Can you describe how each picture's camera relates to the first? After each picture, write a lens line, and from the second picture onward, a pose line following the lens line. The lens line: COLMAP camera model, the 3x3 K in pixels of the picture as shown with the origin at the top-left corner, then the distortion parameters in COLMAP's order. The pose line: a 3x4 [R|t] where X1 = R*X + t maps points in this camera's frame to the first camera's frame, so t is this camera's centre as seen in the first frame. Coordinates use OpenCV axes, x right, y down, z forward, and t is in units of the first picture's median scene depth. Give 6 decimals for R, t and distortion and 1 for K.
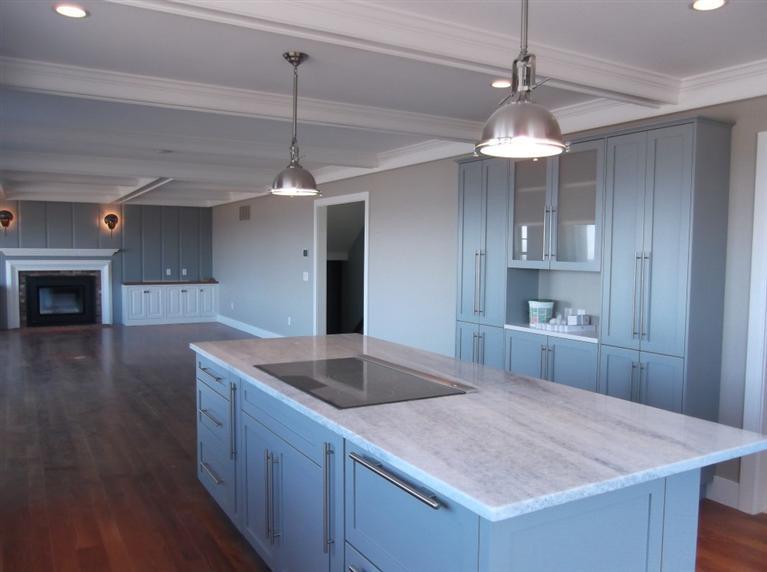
lens RADIAL K [[662.4, 0, 383.5], [0, 662.4, 286.0], [0, 0, 1]] dist [-0.011975, -0.001701]
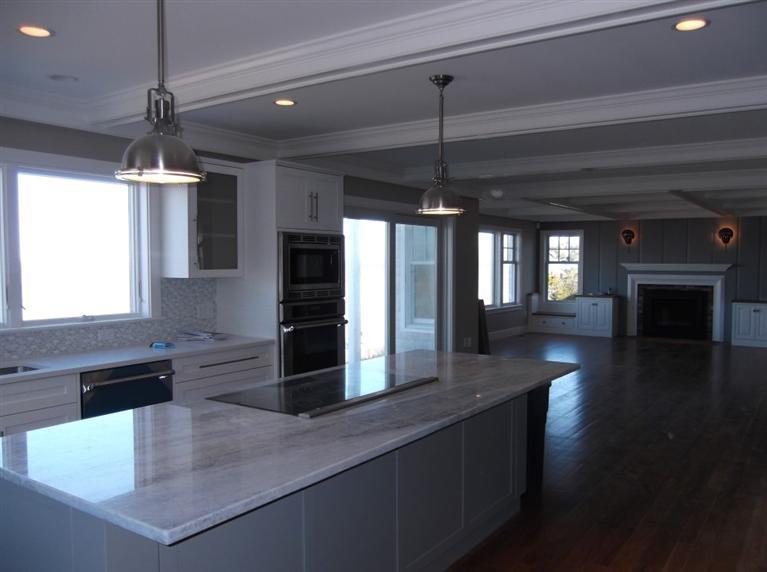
lens RADIAL K [[648.7, 0, 383.5], [0, 648.7, 286.0], [0, 0, 1]] dist [-0.033415, 0.013957]
pose [[0.413831, 0.030311, -0.909849, 0.238665], [-0.048546, 0.998758, 0.011193, -0.010646], [0.909058, 0.039537, 0.414789, 0.163926]]
